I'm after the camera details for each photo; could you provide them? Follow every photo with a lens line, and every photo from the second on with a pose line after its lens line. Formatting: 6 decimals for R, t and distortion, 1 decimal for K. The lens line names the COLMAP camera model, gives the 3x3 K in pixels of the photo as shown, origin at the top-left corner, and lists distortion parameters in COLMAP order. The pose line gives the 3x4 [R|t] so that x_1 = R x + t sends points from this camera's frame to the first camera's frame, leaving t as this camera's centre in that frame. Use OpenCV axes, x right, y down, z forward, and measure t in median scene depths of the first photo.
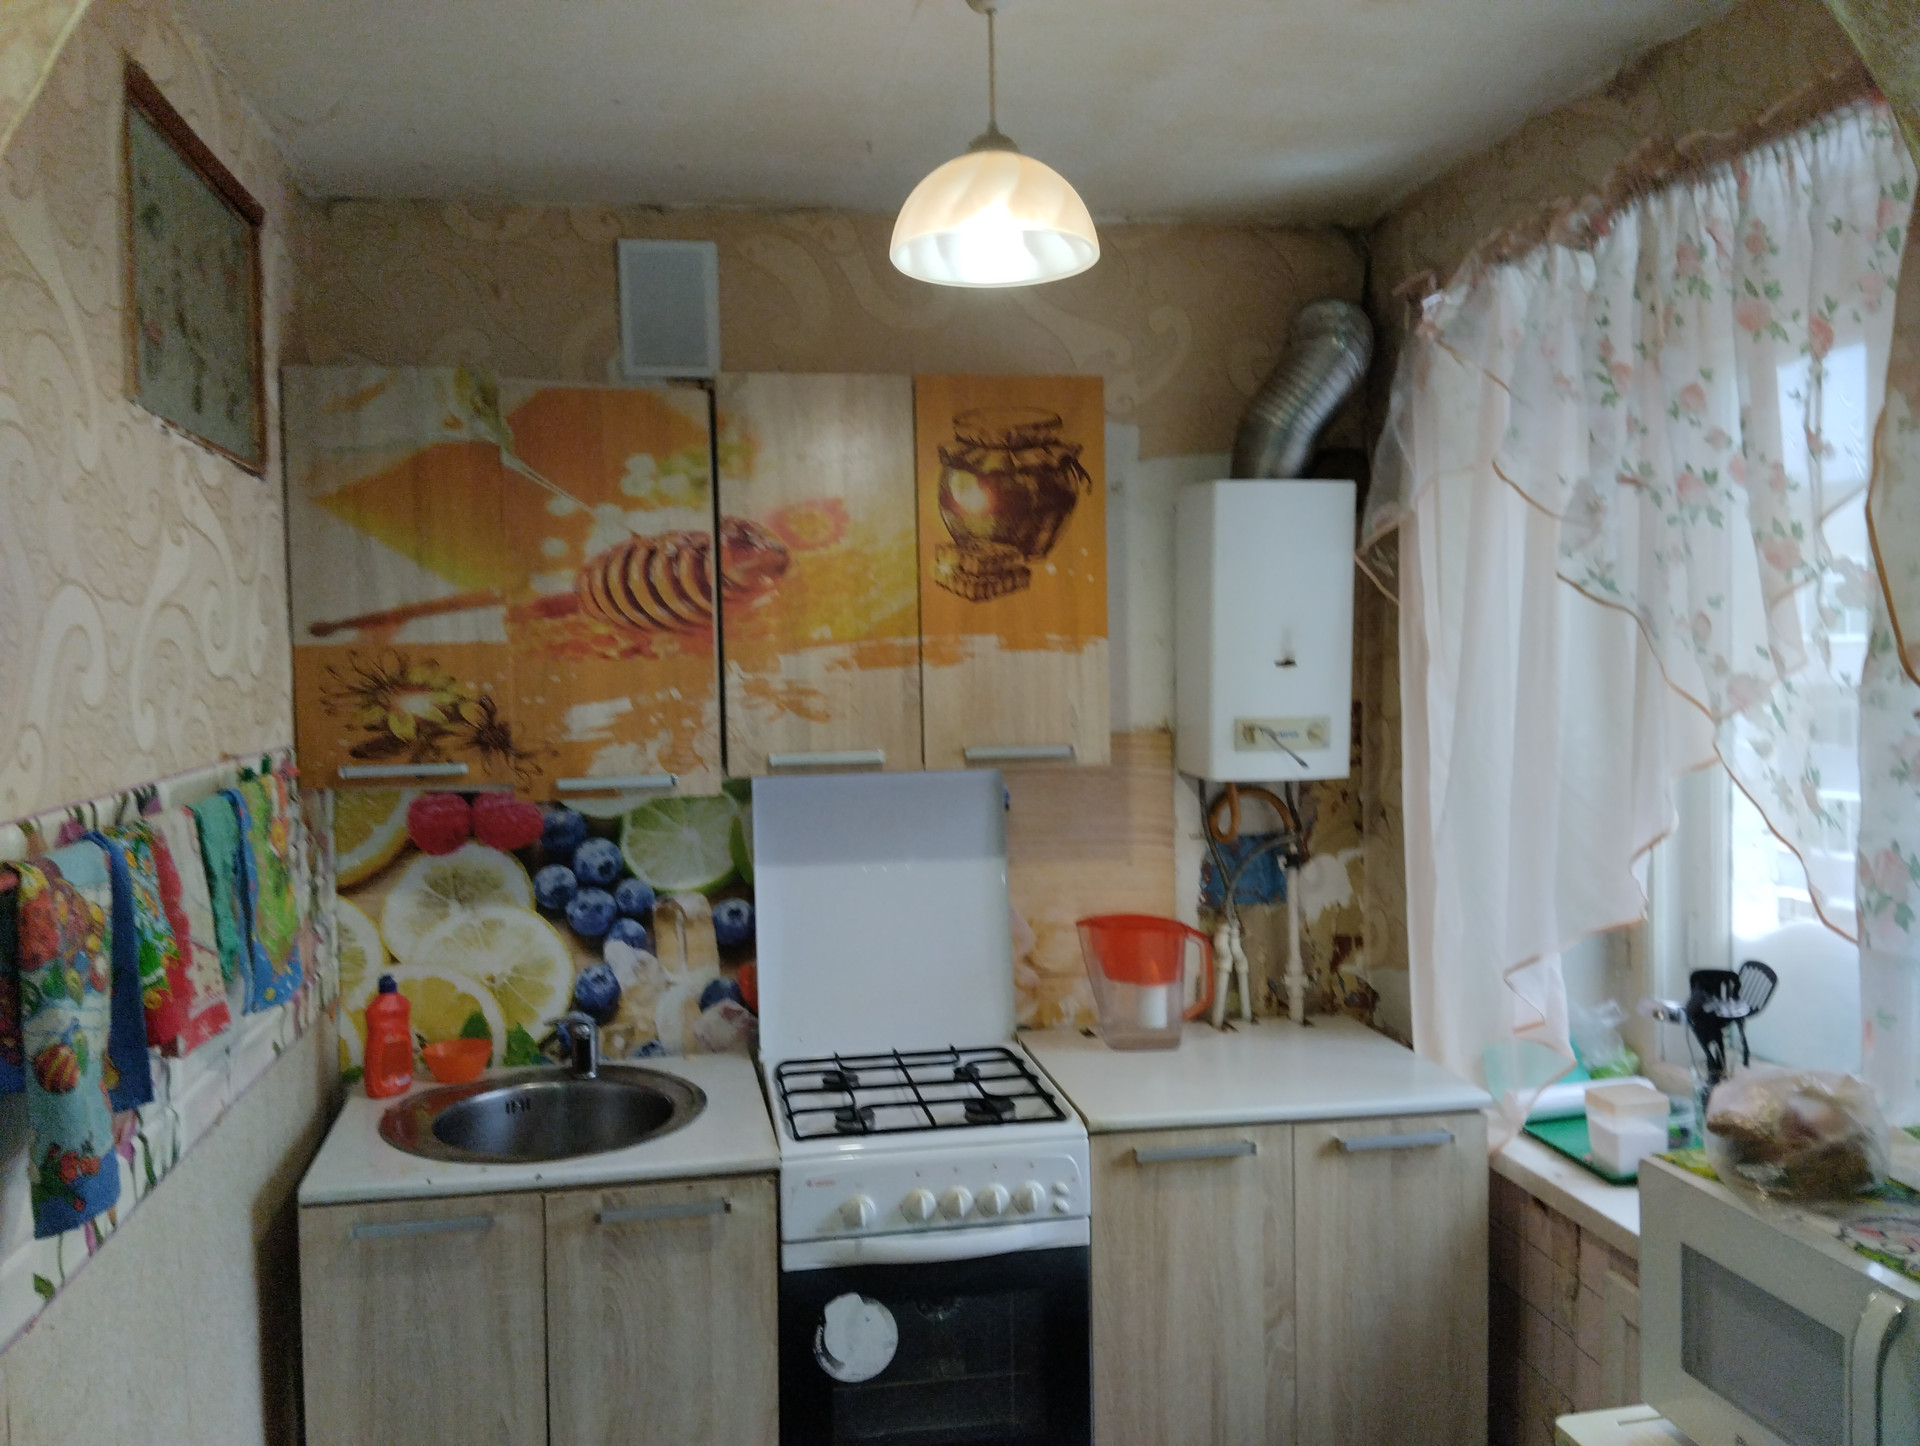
lens RADIAL K [[1535.4, 0, 960.0], [0, 1535.4, 723.0], [0, 0, 1]] dist [0.042411, -0.140511]
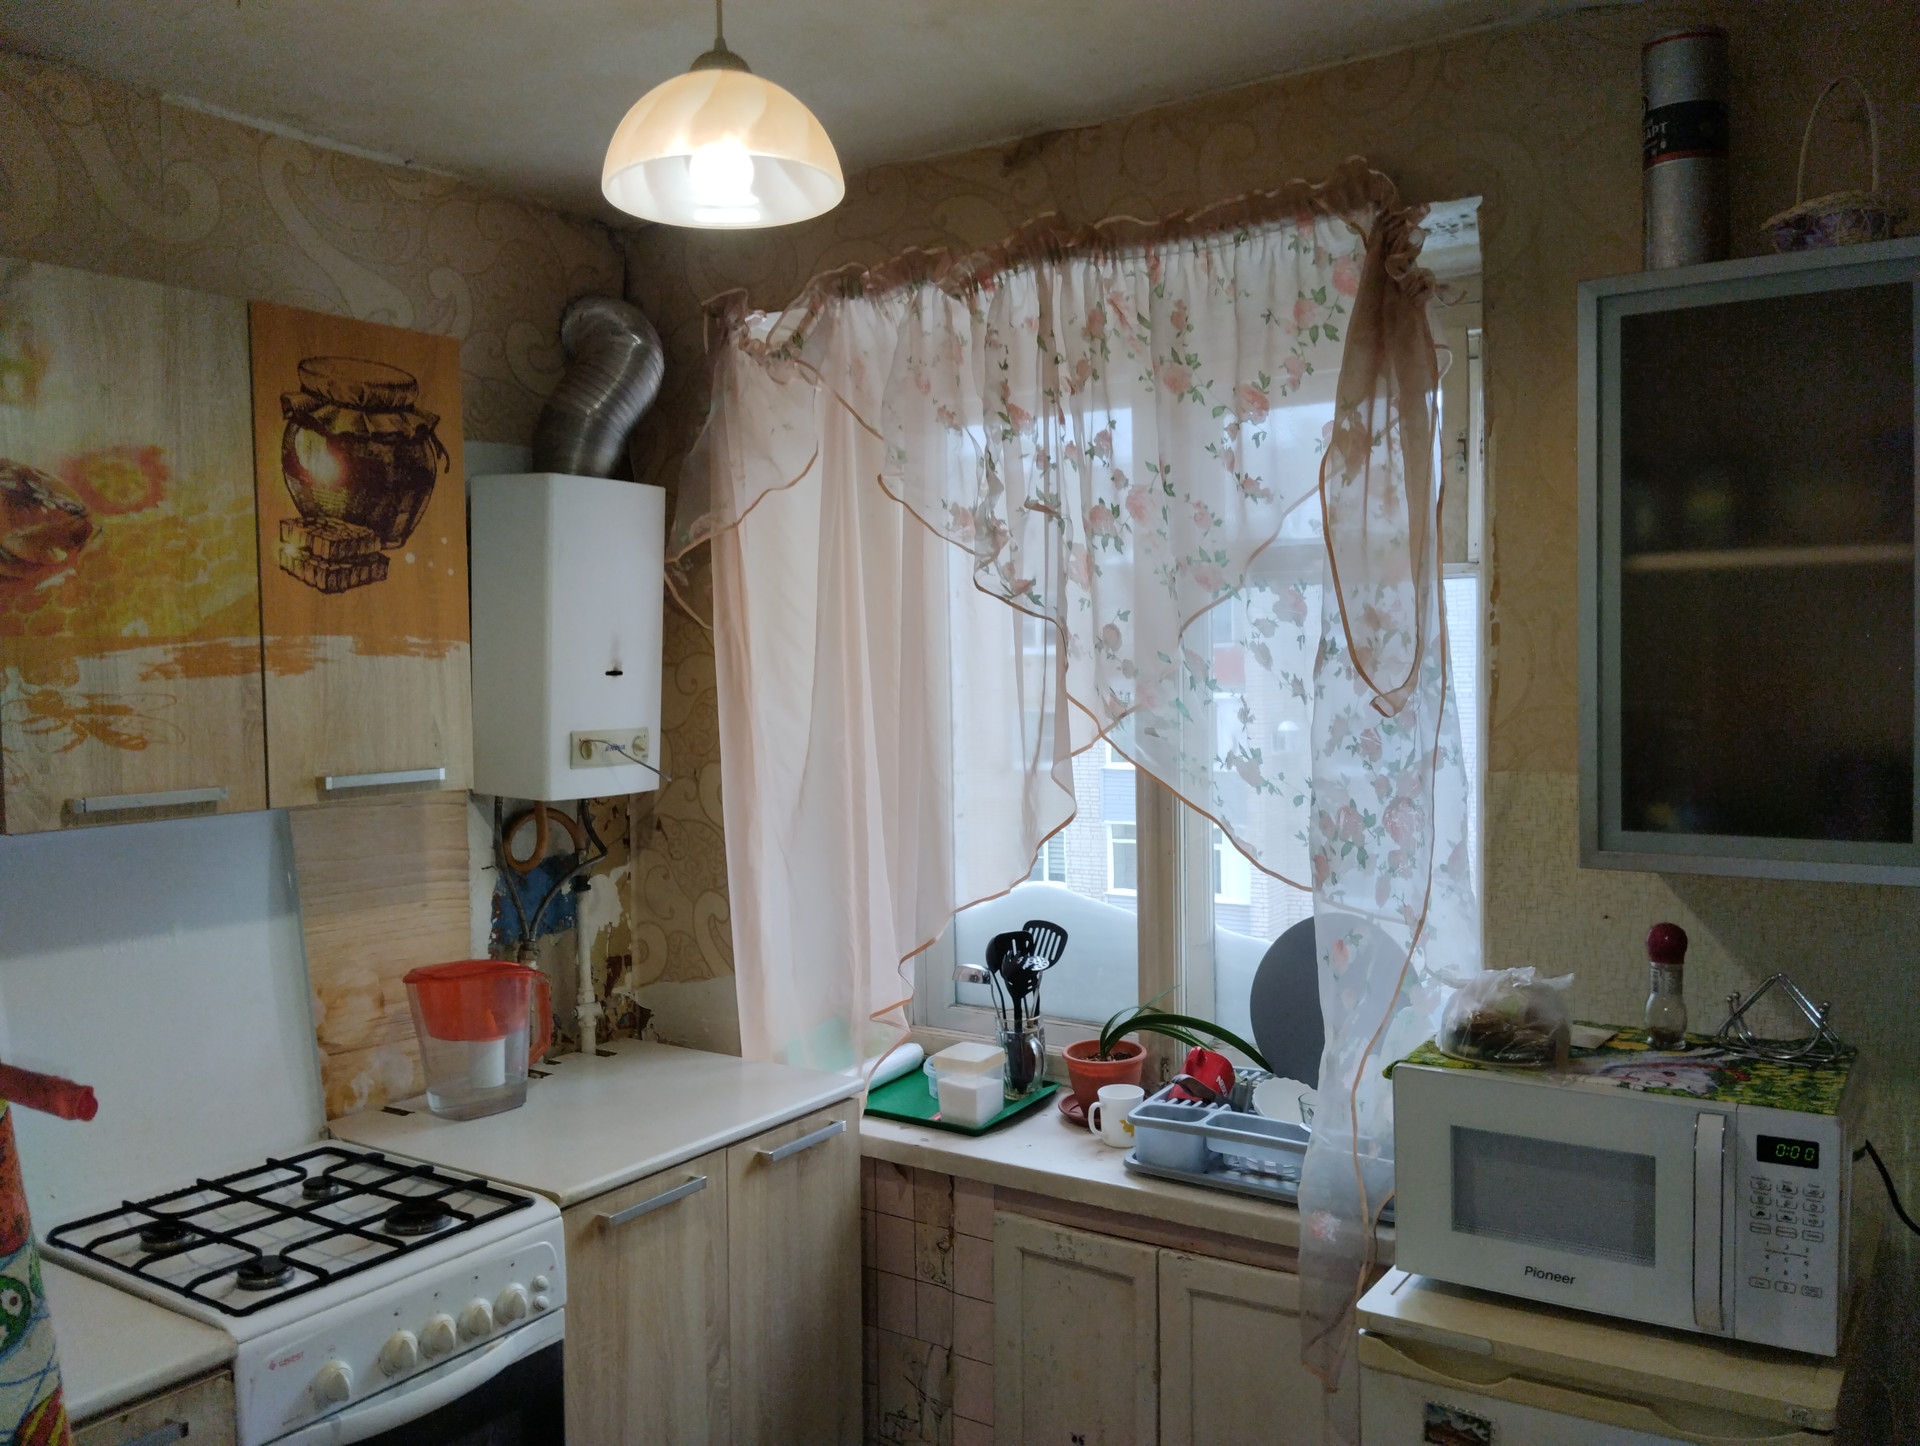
lens RADIAL K [[1517.1, 0, 960.0], [0, 1517.1, 723.0], [0, 0, 1]] dist [0.076563, -0.195011]
pose [[0.685554, -0.022916, 0.727661, -0.347866], [0.036379, 0.999334, -0.002802, 0.002584], [-0.727113, 0.028393, 0.685931, 0.216151]]
